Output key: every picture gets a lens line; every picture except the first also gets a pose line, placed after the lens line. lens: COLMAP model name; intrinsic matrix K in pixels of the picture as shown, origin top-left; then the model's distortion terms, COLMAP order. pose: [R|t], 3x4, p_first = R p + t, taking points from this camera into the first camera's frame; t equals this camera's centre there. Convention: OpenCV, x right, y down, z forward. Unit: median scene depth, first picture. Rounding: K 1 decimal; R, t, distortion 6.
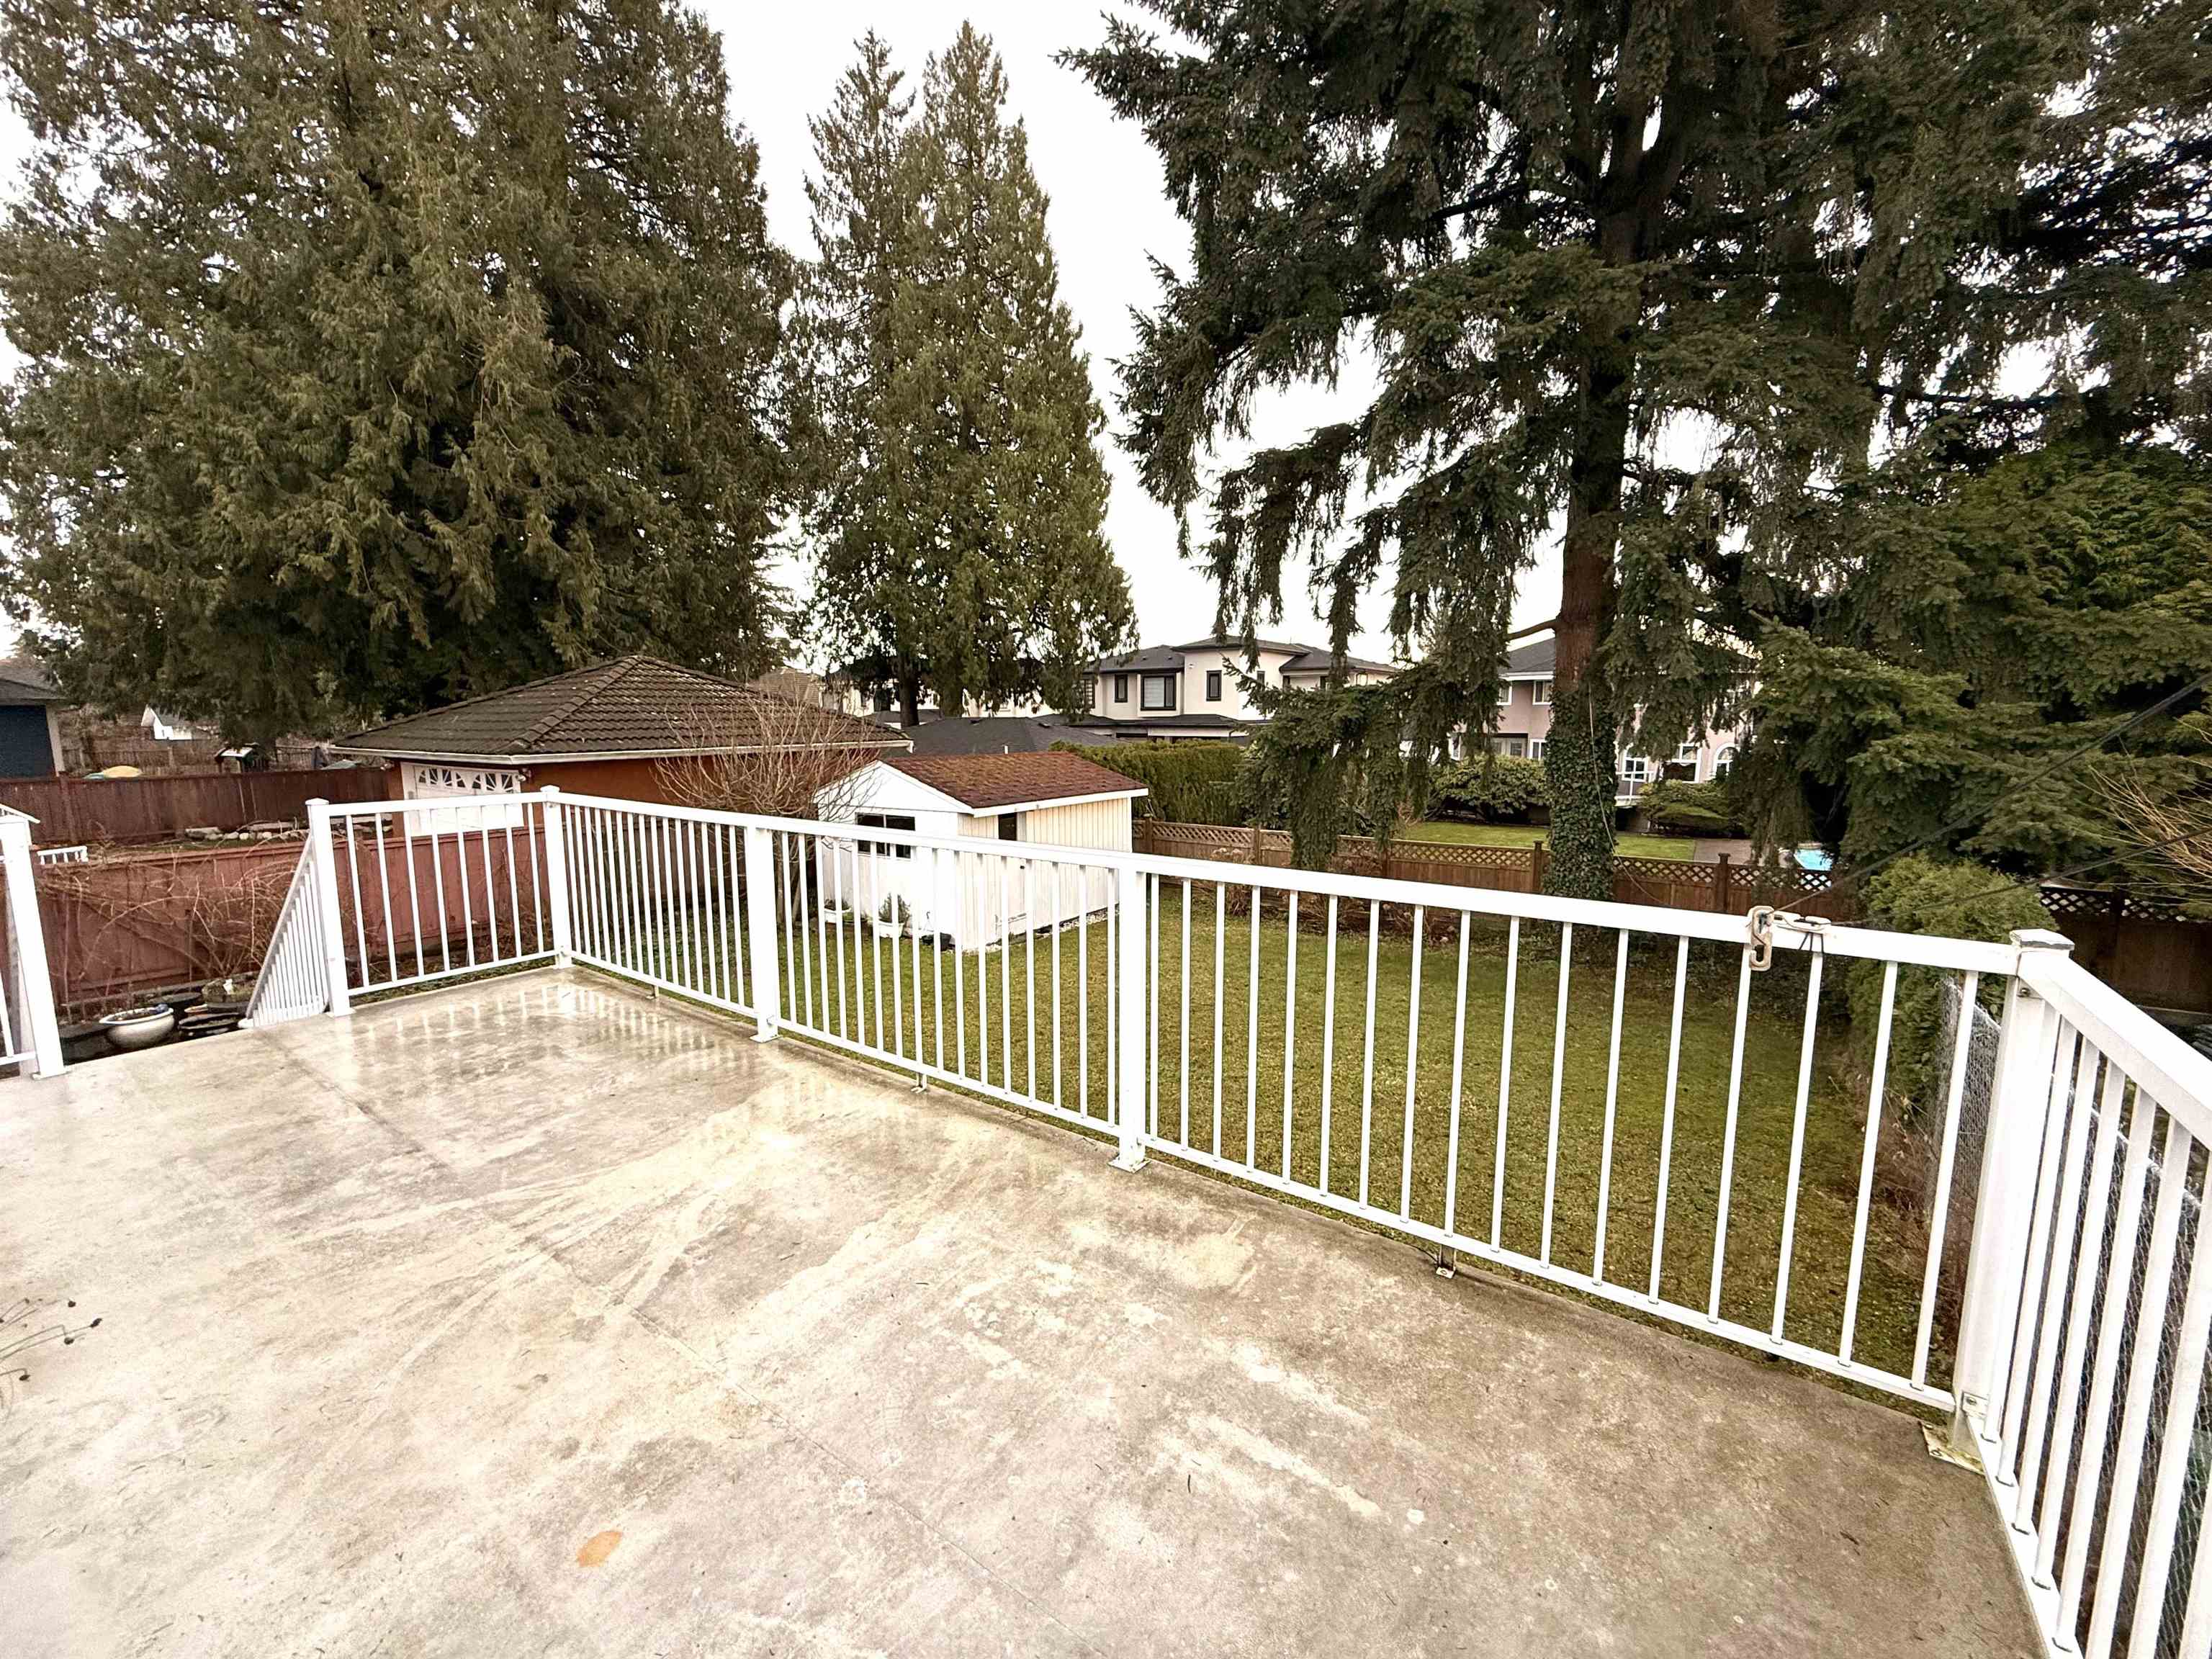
lens RADIAL K [[900.3, 0, 1097.2], [0, 900.3, 833.9], [0, 0, 1]] dist [-0.010139, 0.000386]
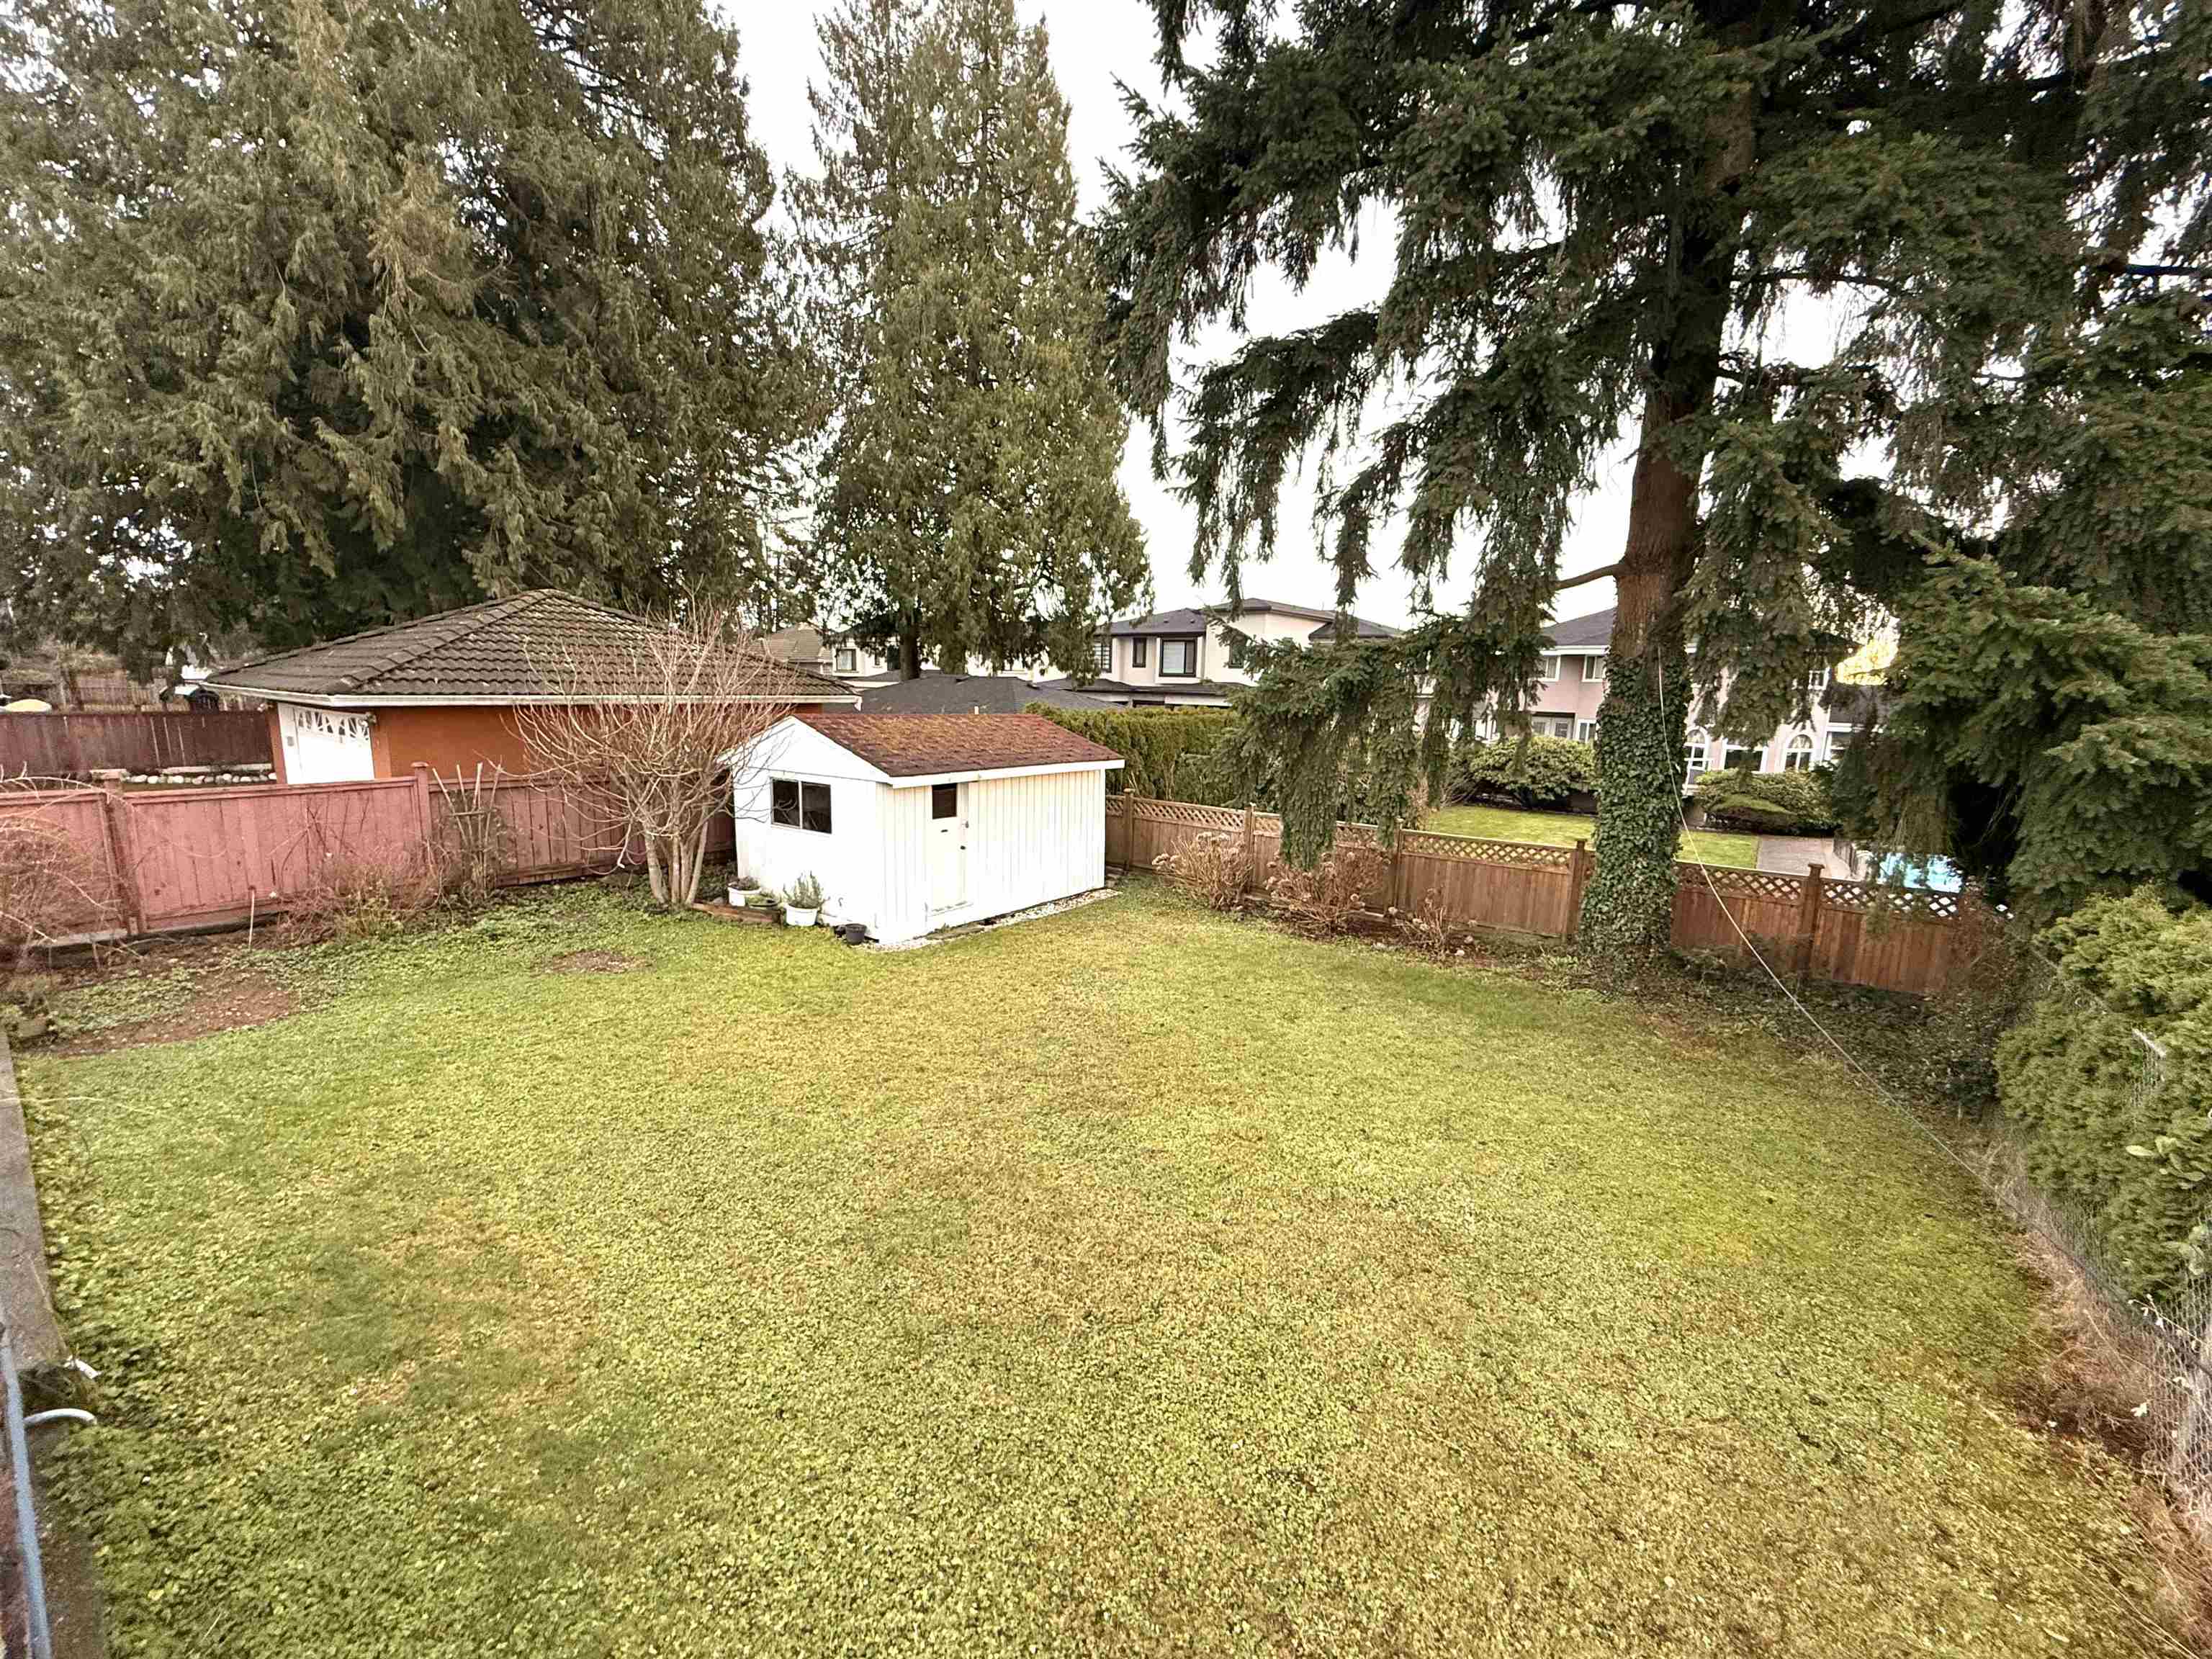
lens RADIAL K [[877.9, 0, 1110.1], [0, 877.9, 832.7], [0, 0, 1]] dist [-0.009850, 0.001026]
pose [[0.998745, 0.035453, -0.035366, 0.079462], [-0.034185, 0.998773, 0.035822, -0.010858], [0.036593, -0.034568, 0.998732, 0.165573]]
